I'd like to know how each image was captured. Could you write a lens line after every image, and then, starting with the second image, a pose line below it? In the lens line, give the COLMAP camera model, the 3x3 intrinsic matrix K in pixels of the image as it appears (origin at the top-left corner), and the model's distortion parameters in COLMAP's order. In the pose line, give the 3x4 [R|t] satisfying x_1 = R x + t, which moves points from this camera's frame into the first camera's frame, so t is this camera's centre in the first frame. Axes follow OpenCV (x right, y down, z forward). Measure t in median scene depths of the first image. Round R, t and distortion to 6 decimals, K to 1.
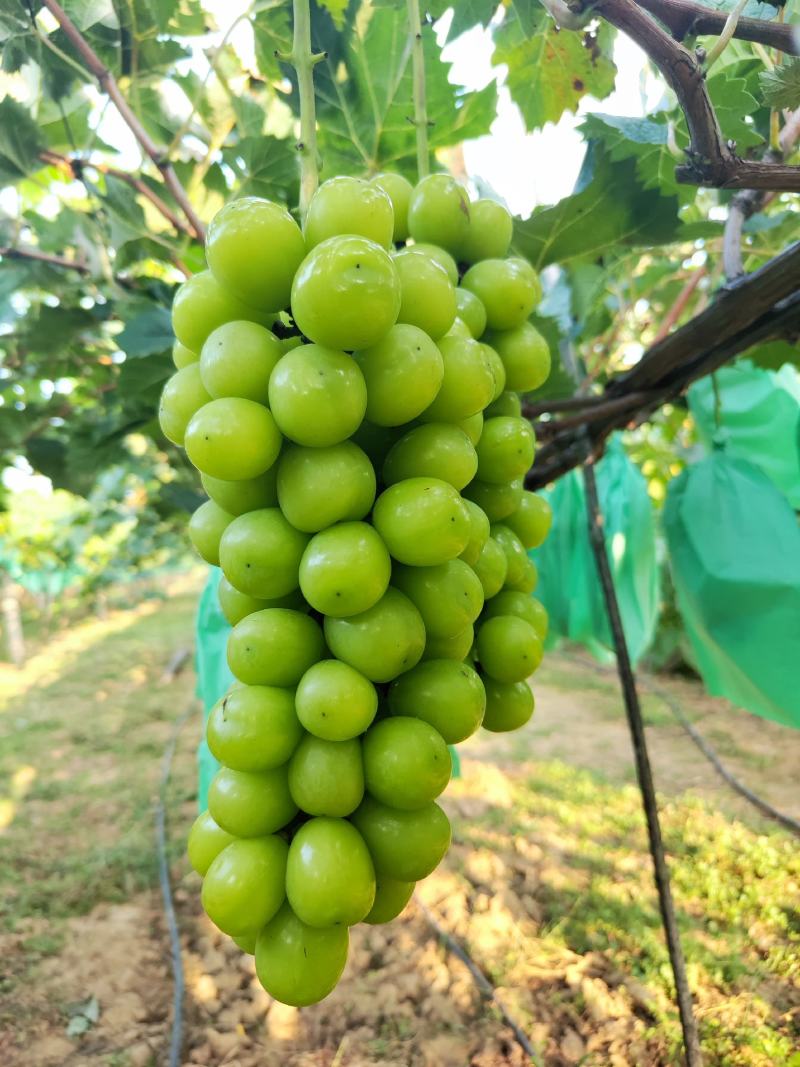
lens RADIAL K [[770.9, 0, 386.2], [0, 770.9, 503.1], [0, 0, 1]] dist [-0.035023, 0.000729]
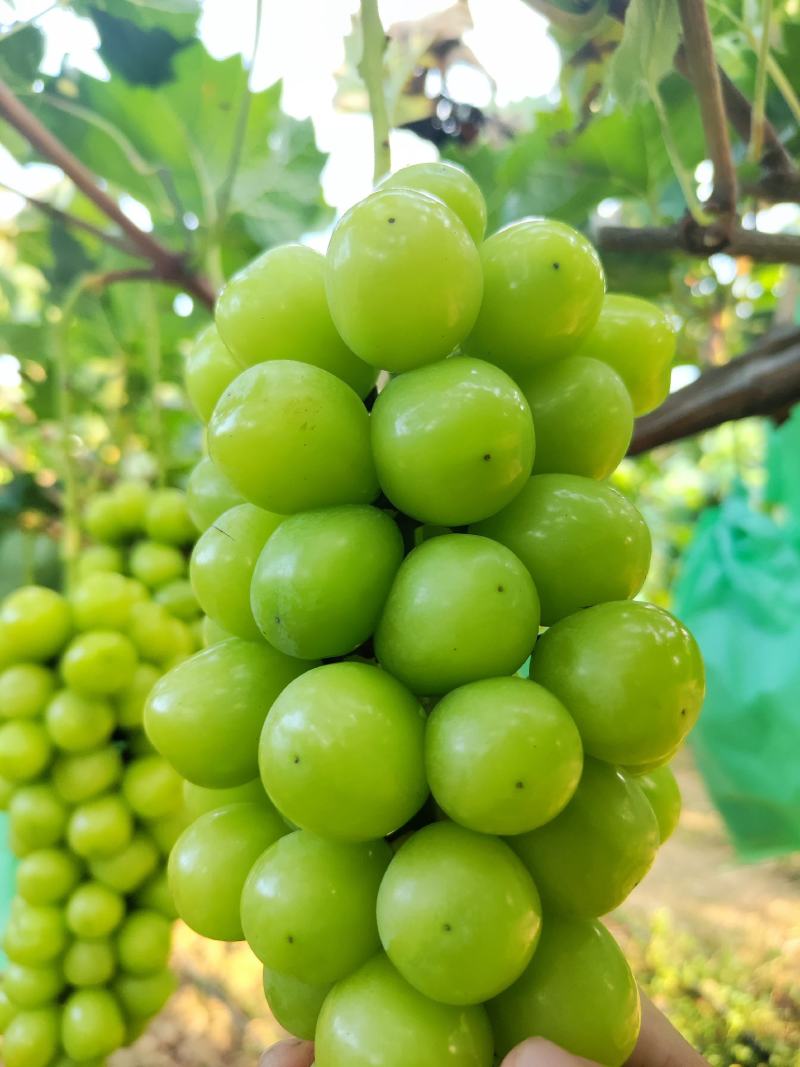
lens RADIAL K [[816.3, 0, 400.0], [0, 816.3, 533.5], [0, 0, 1]] dist [-0.042284, 0.012583]
pose [[0.953157, -0.000080, 0.302475, 0.004266], [-0.011497, 0.999268, 0.036496, -0.085994], [-0.302256, -0.038264, 0.952458, -0.101838]]
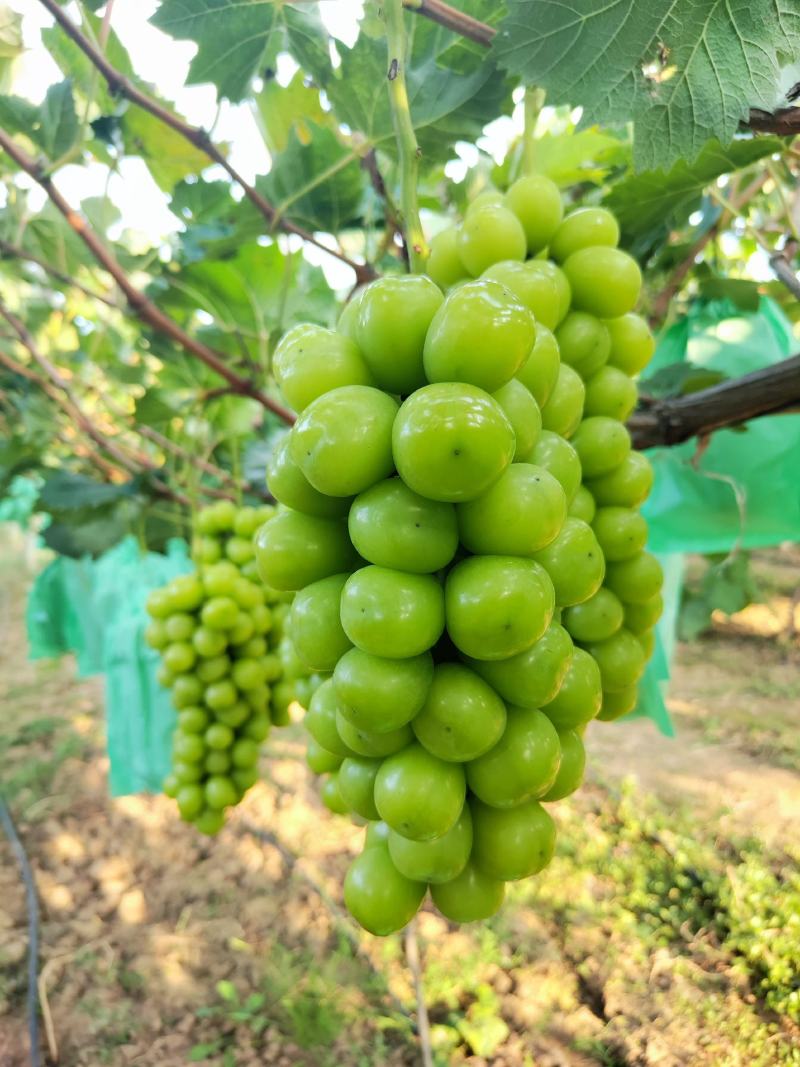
lens RADIAL K [[816.3, 0, 400.0], [0, 816.3, 533.5], [0, 0, 1]] dist [-0.042284, 0.012583]
pose [[0.964700, -0.045145, 0.259454, -0.026810], [0.002626, 0.986797, 0.161939, -0.159664], [-0.263339, -0.155541, 0.952082, -0.318748]]
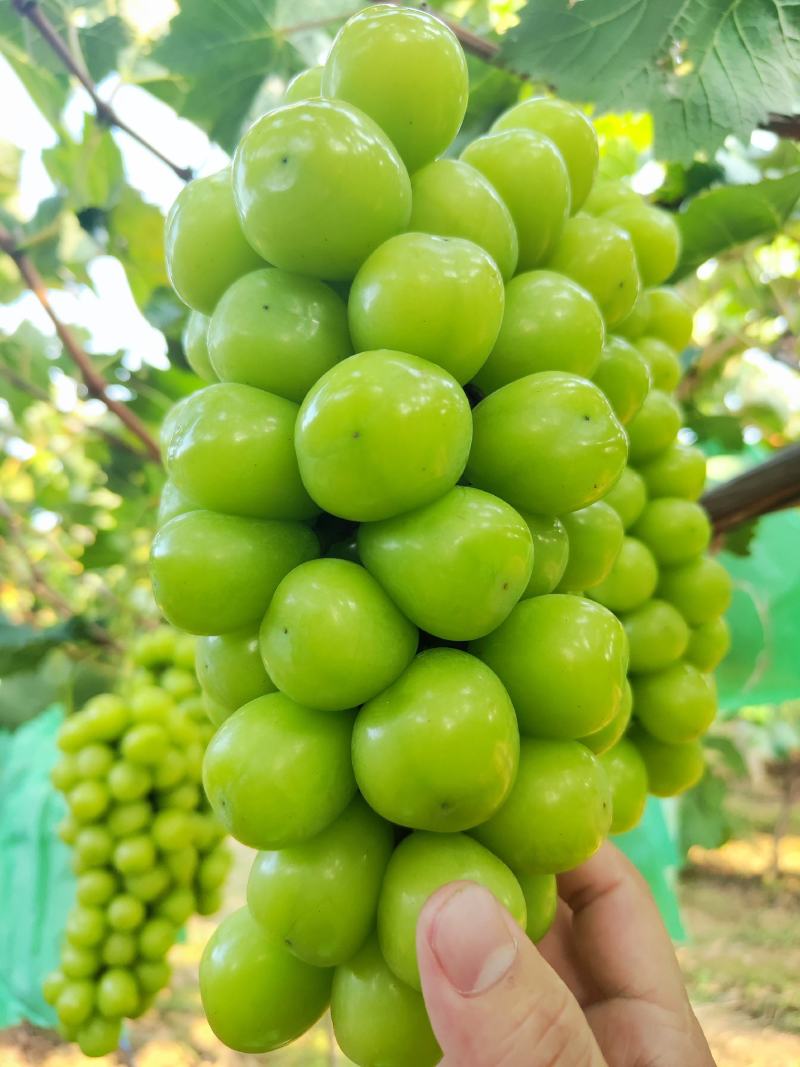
lens RADIAL K [[820.1, 0, 401.7], [0, 820.1, 498.5], [0, 0, 1]] dist [-0.044744, 0.012701]
pose [[0.949044, 0.082952, 0.304029, -0.019036], [-0.035763, 0.986852, -0.157619, -0.097627], [-0.313106, 0.138715, 0.939533, -0.268738]]
